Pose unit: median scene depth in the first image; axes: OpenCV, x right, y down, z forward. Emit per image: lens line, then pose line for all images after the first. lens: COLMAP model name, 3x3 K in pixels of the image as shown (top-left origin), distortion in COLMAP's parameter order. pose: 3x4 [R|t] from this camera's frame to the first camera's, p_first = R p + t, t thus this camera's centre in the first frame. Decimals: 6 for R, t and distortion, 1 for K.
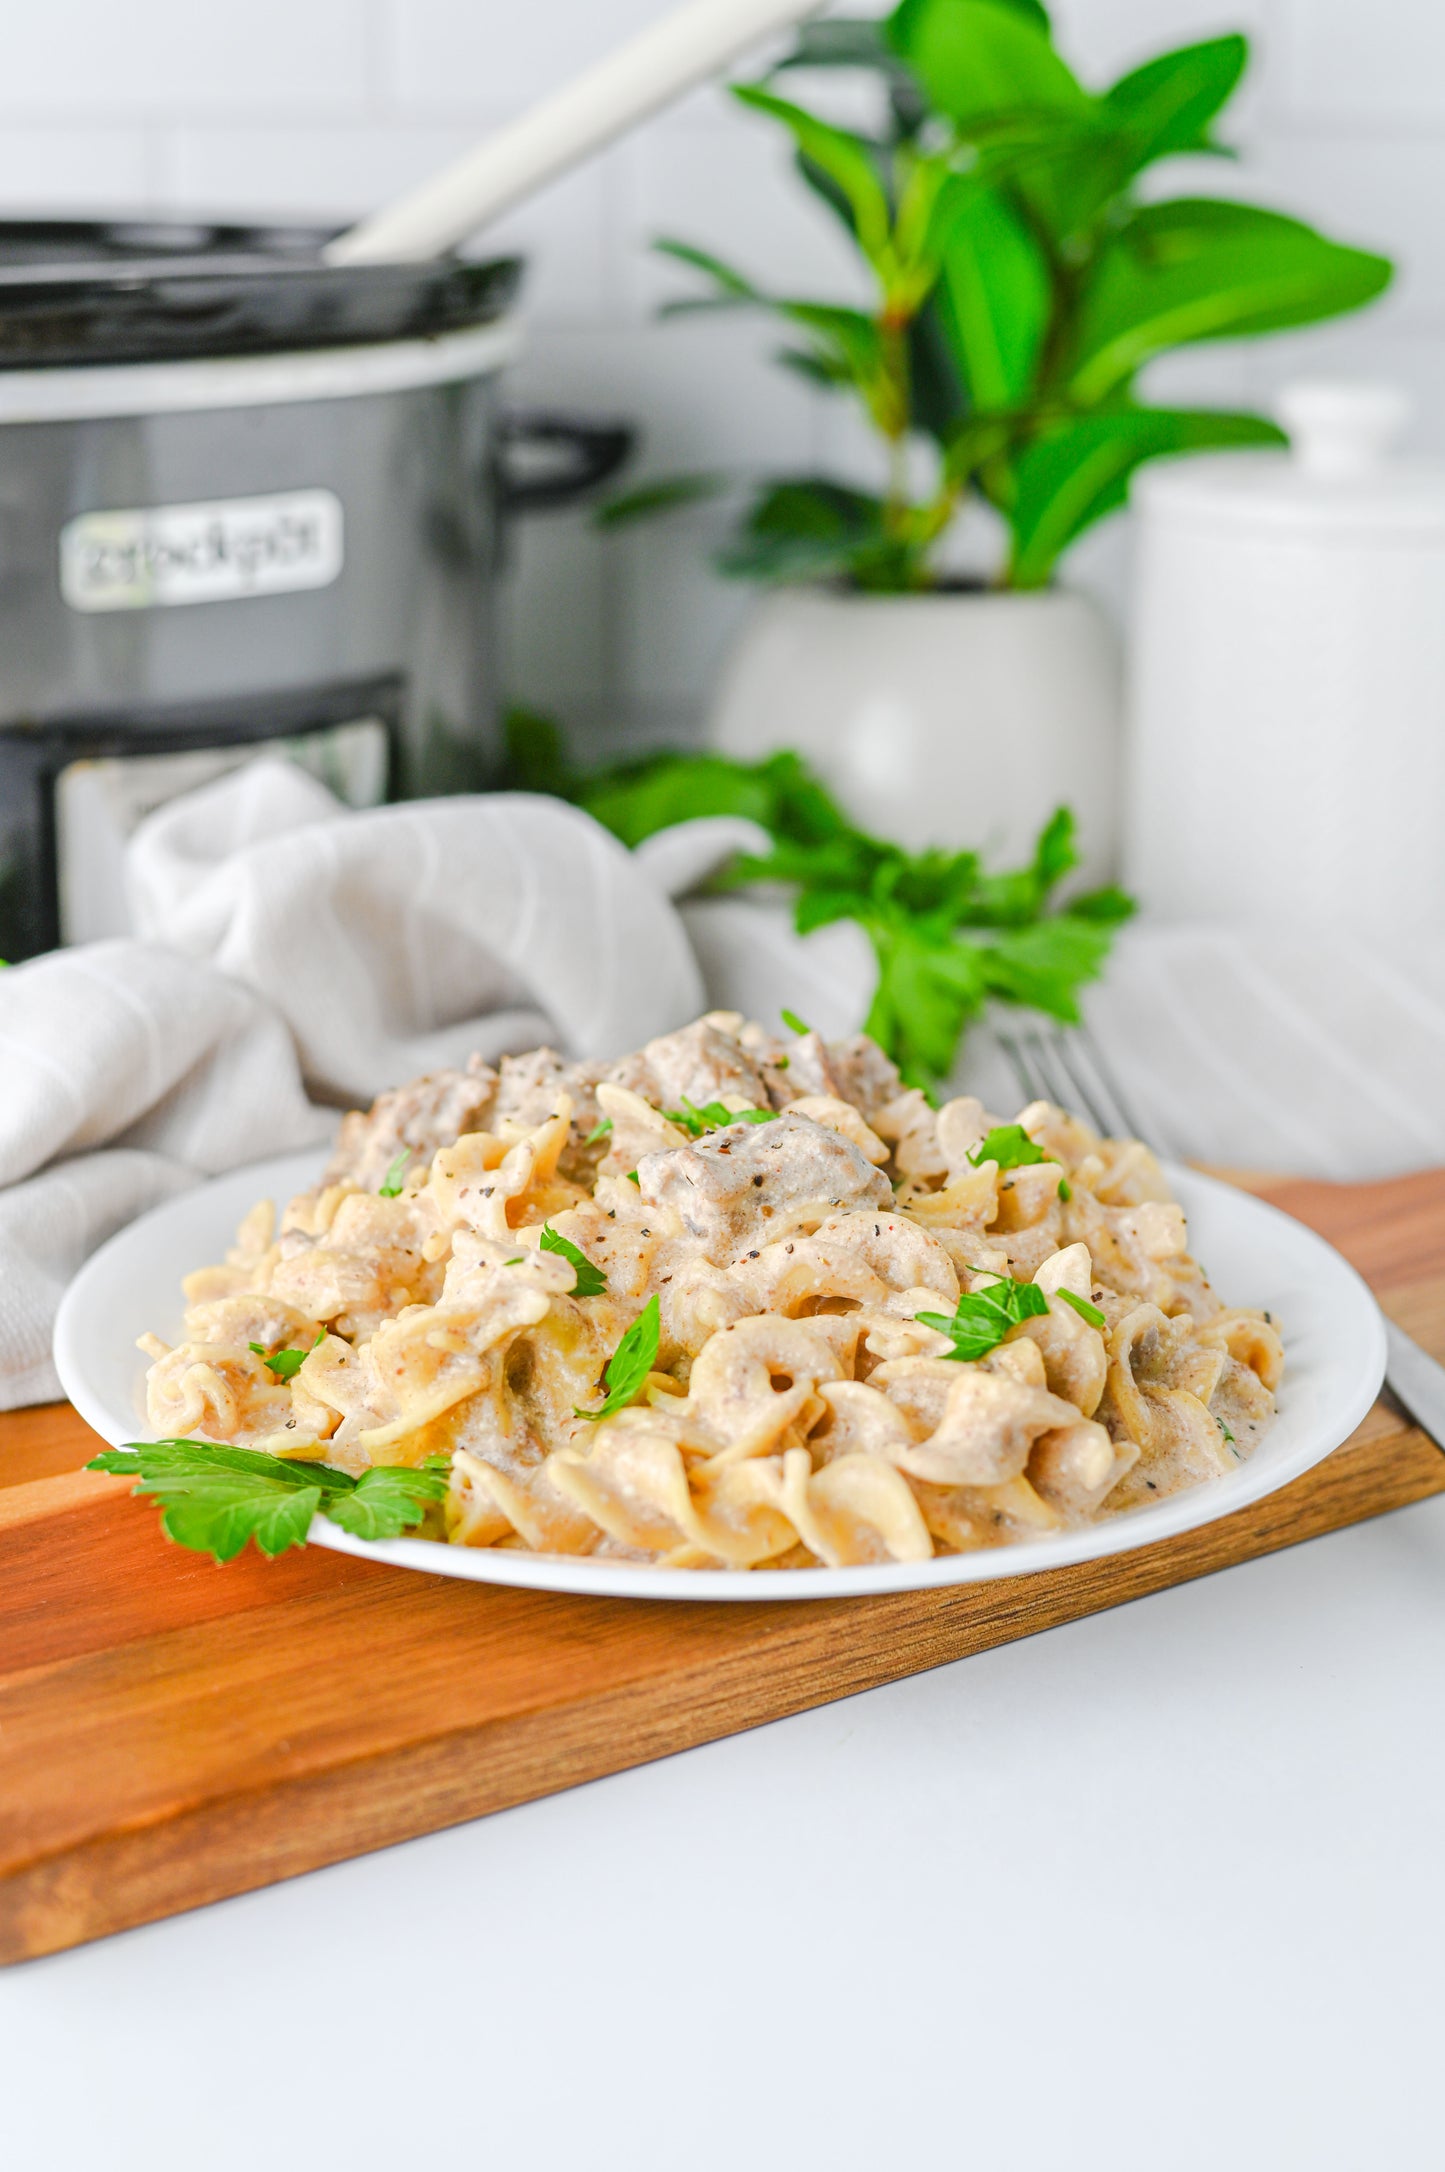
lens RADIAL K [[3398.2, 0, 722.5], [0, 3398.2, 1086.0], [0, 0, 1]] dist [-0.147986, 0.032254]
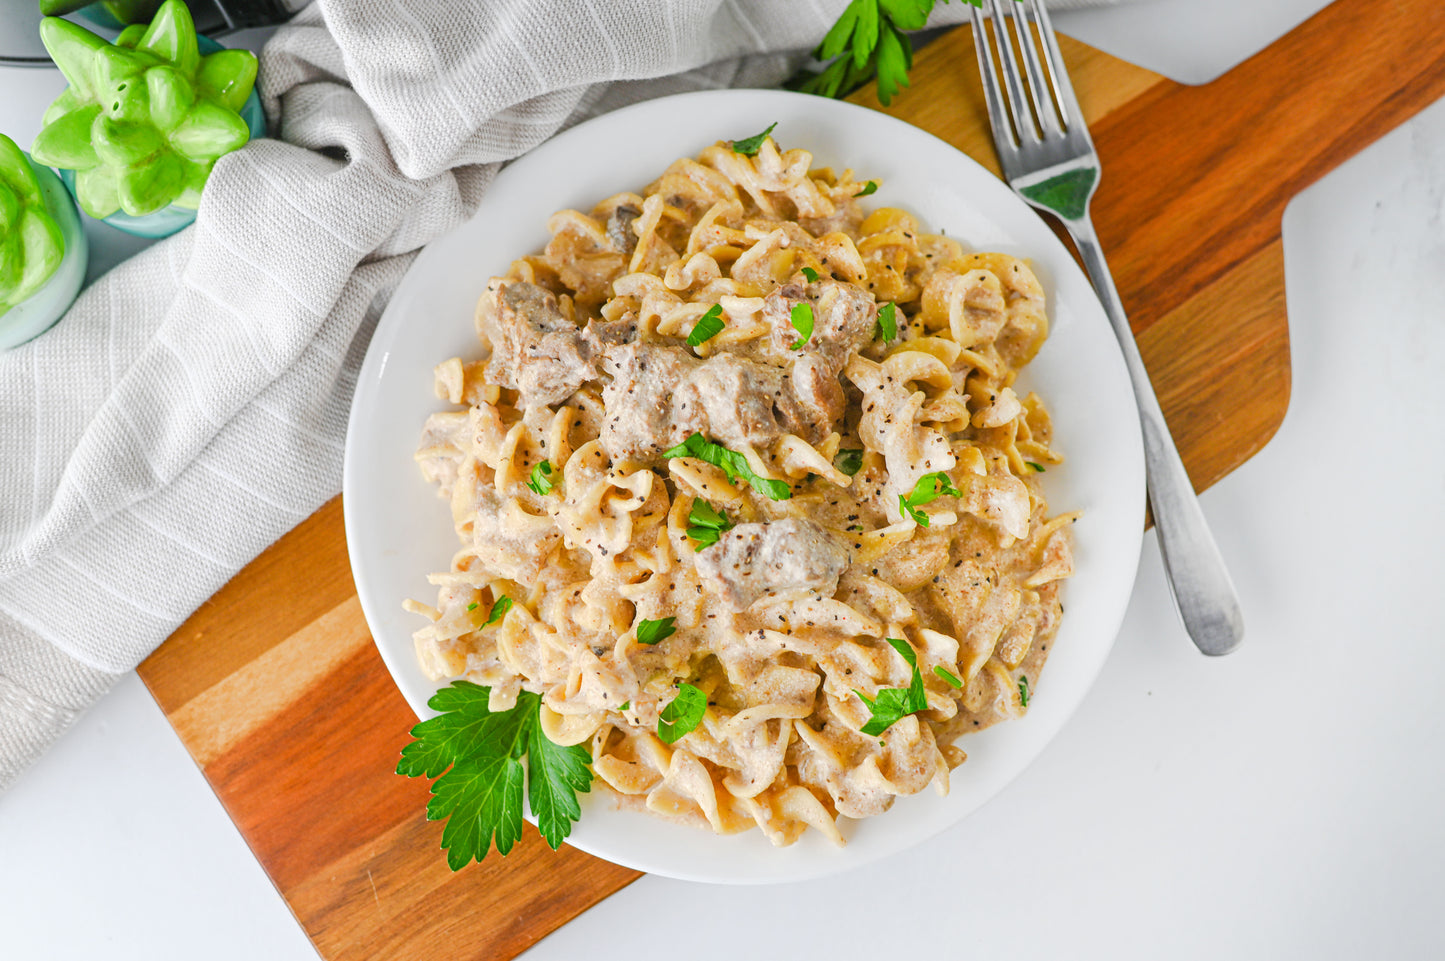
lens RADIAL K [[2229.0, 0, 722.5], [0, 2229.0, 480.5], [0, 0, 1]] dist [-0.145031, 0.048150]
pose [[0.999682, 0.025205, -0.000515, -0.012119], [-0.010049, 0.417117, 0.908797, -1.007342], [0.023121, -0.908503, 0.417238, 0.608072]]
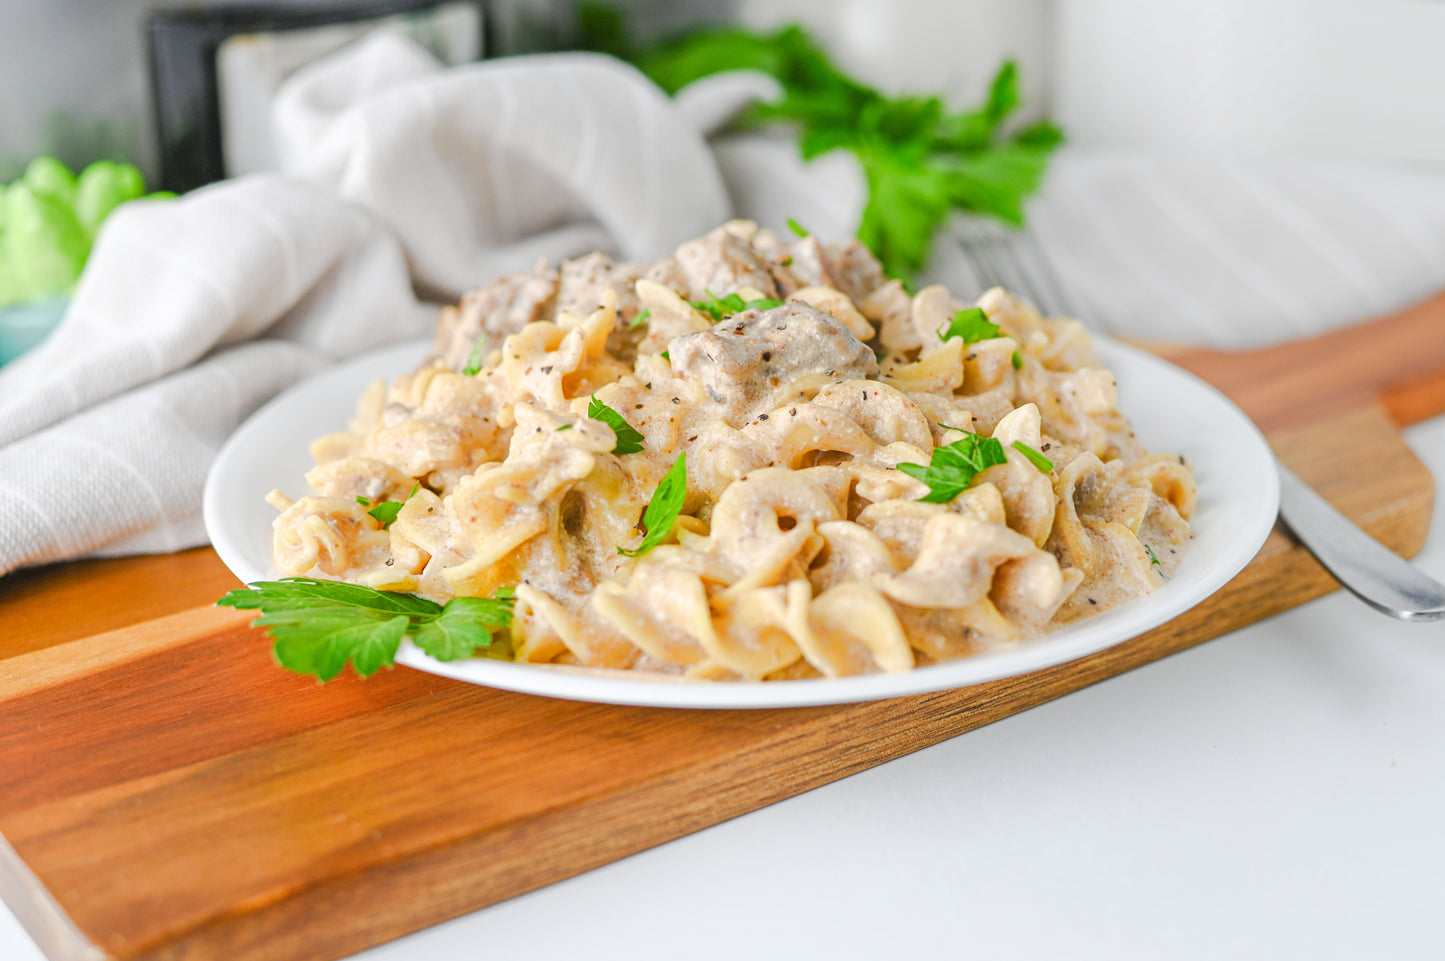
lens RADIAL K [[2306.9, 0, 722.5], [0, 2306.9, 480.5], [0, 0, 1]] dist [-0.165440, 0.069598]
pose [[0.999599, -0.017265, -0.022466, 0.012805], [0.019076, 0.996361, 0.083068, 0.003254], [0.020950, -0.083463, 0.996291, 0.174403]]
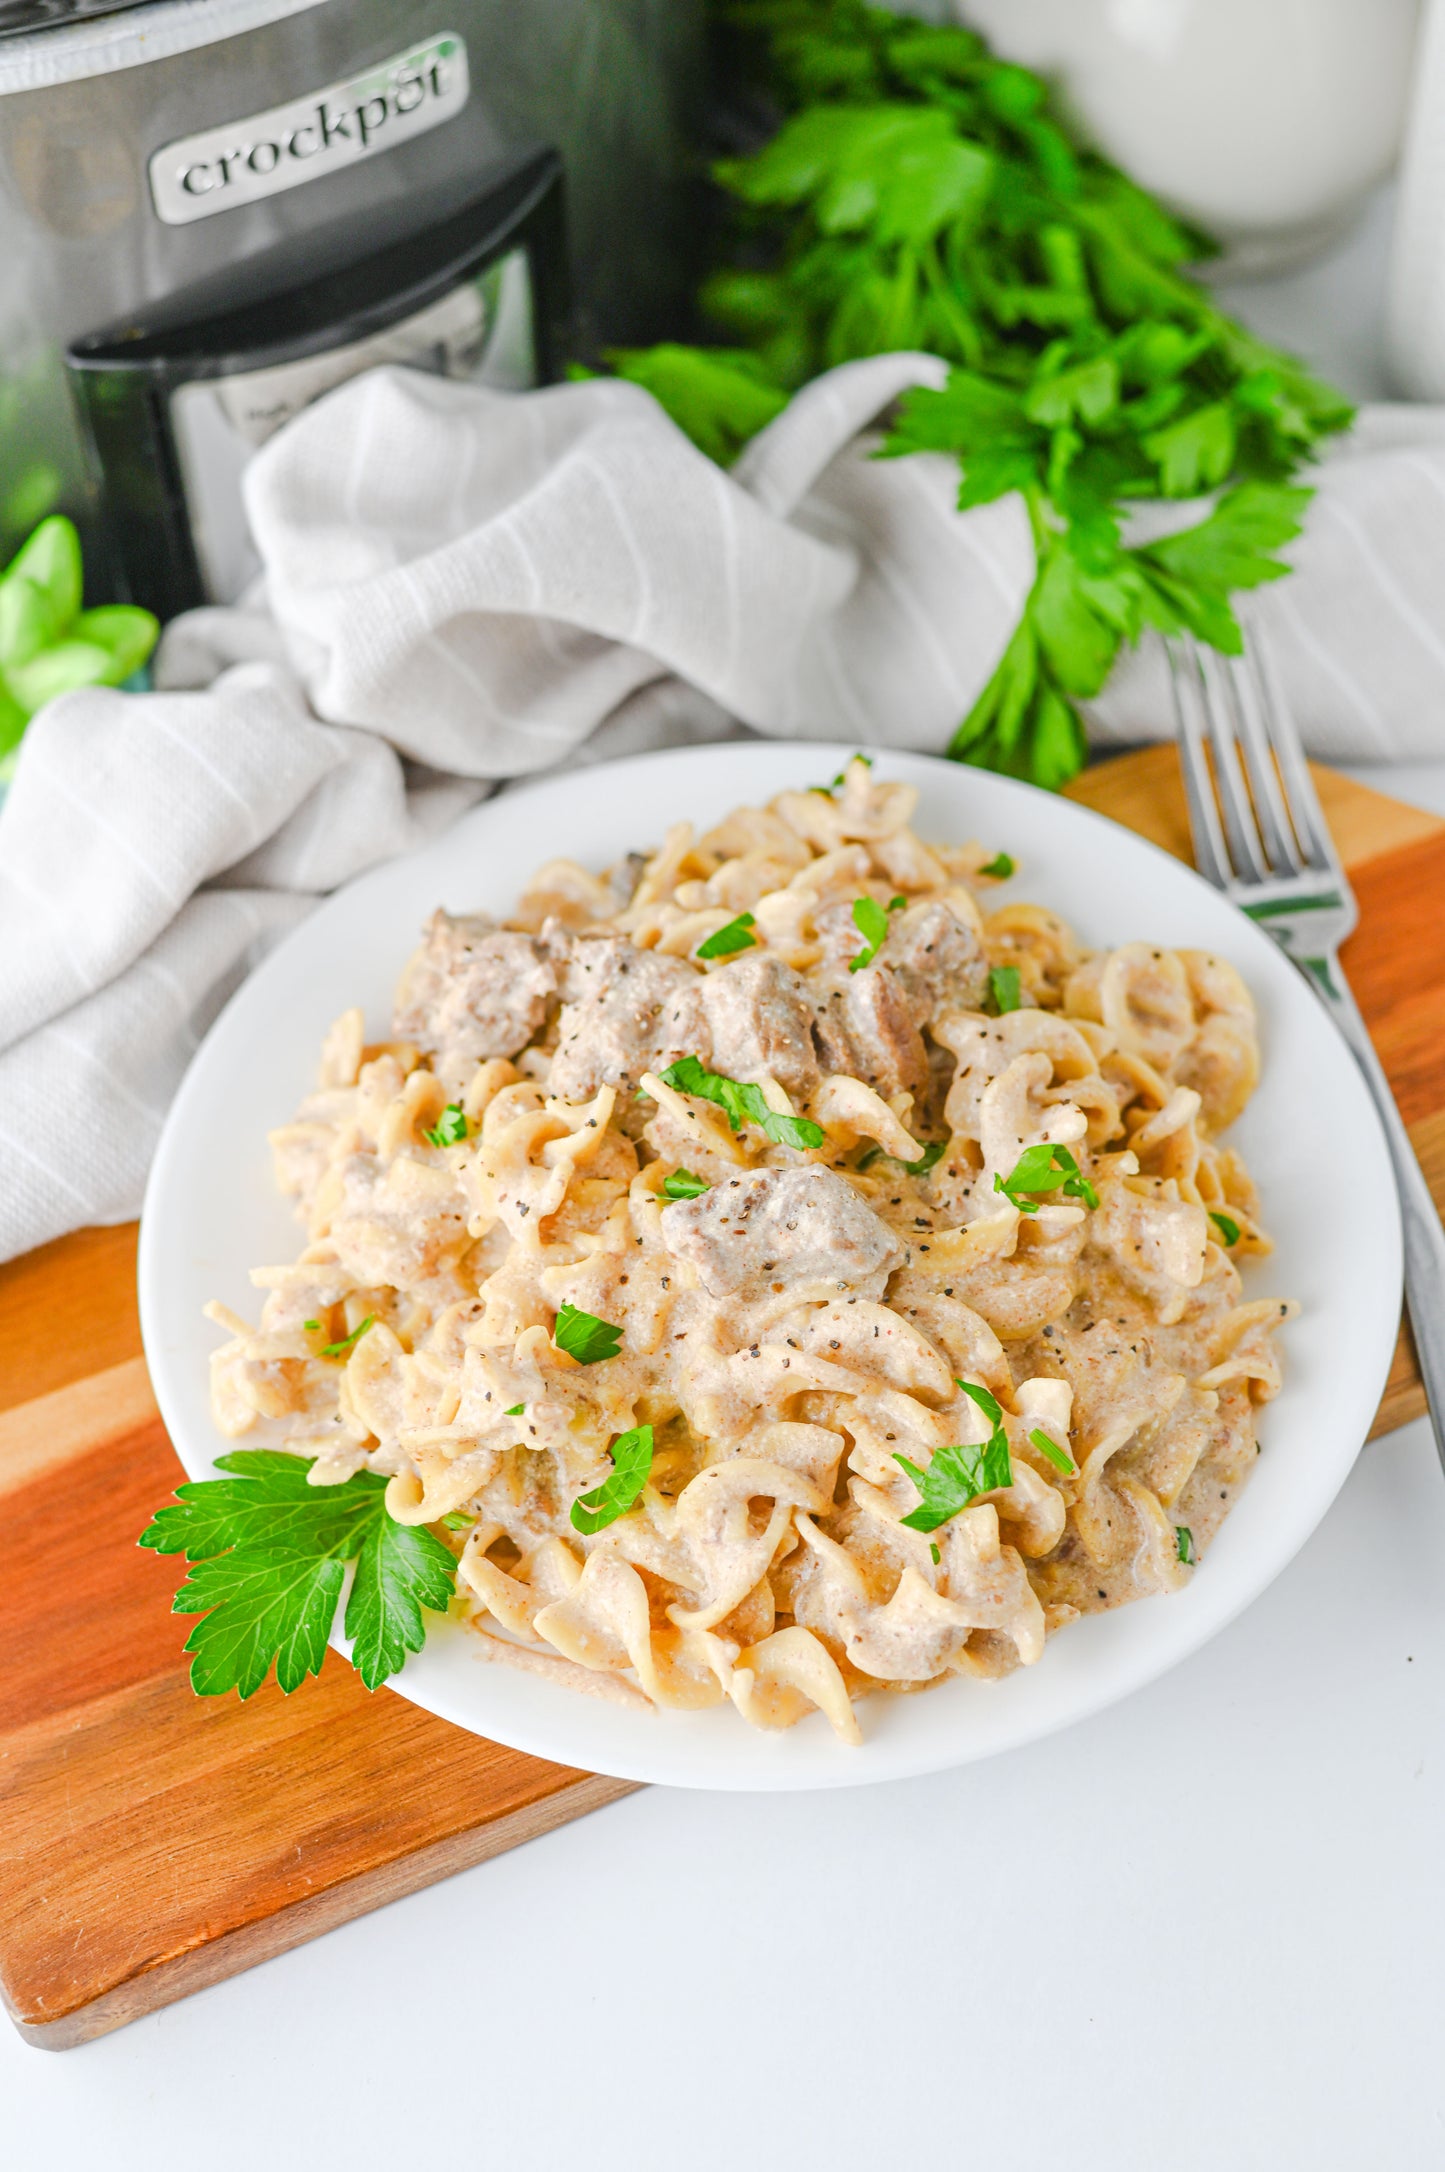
lens RADIAL K [[3350.4, 0, 722.5], [0, 3350.4, 1086.0], [0, 0, 1]] dist [-0.145031, 0.048150]
pose [[0.987556, 0.100814, -0.120705, 0.117387], [-0.010744, 0.808967, 0.587756, -0.633918], [0.156900, -0.579145, 0.799983, 0.215107]]
